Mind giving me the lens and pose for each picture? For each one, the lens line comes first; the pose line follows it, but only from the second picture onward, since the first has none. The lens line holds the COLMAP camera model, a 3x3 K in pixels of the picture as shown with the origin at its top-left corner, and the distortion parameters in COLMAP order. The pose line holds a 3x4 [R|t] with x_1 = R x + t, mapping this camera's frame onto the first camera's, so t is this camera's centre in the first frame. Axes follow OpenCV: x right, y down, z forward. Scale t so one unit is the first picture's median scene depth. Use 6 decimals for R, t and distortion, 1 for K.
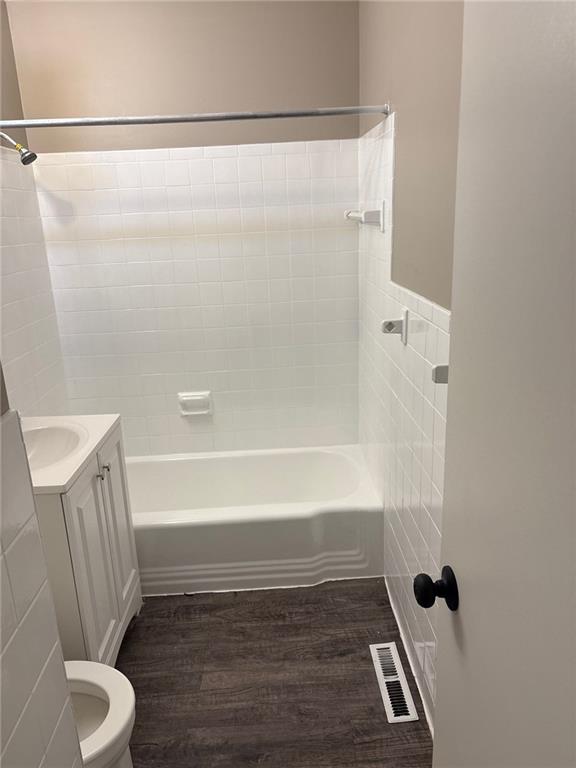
lens RADIAL K [[579.4, 0, 285.0], [0, 579.4, 383.7], [0, 0, 1]] dist [0.047557, -0.052627]
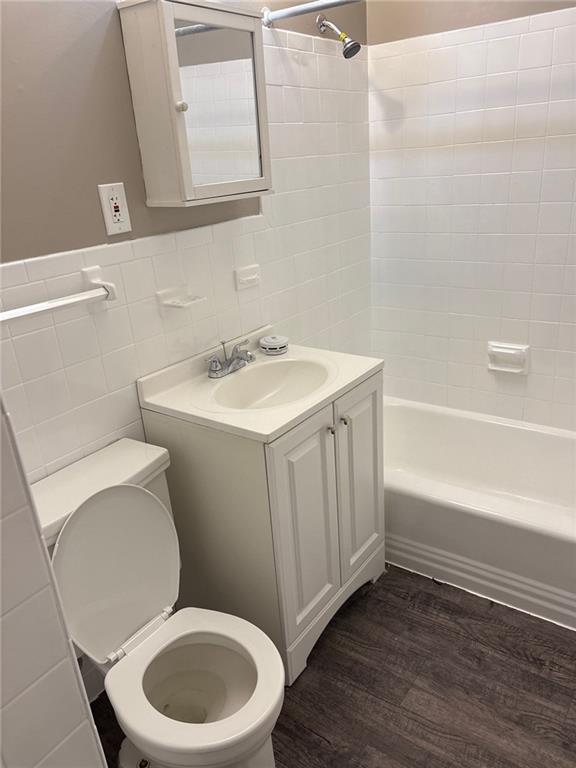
lens RADIAL K [[579.4, 0, 290.1], [0, 579.4, 386.6], [0, 0, 1]] dist [0.047557, -0.052627]
pose [[0.800185, 0.207355, -0.562768, 0.088311], [-0.129985, 0.975988, 0.174787, -0.038136], [0.585498, -0.066711, 0.807925, 0.222812]]
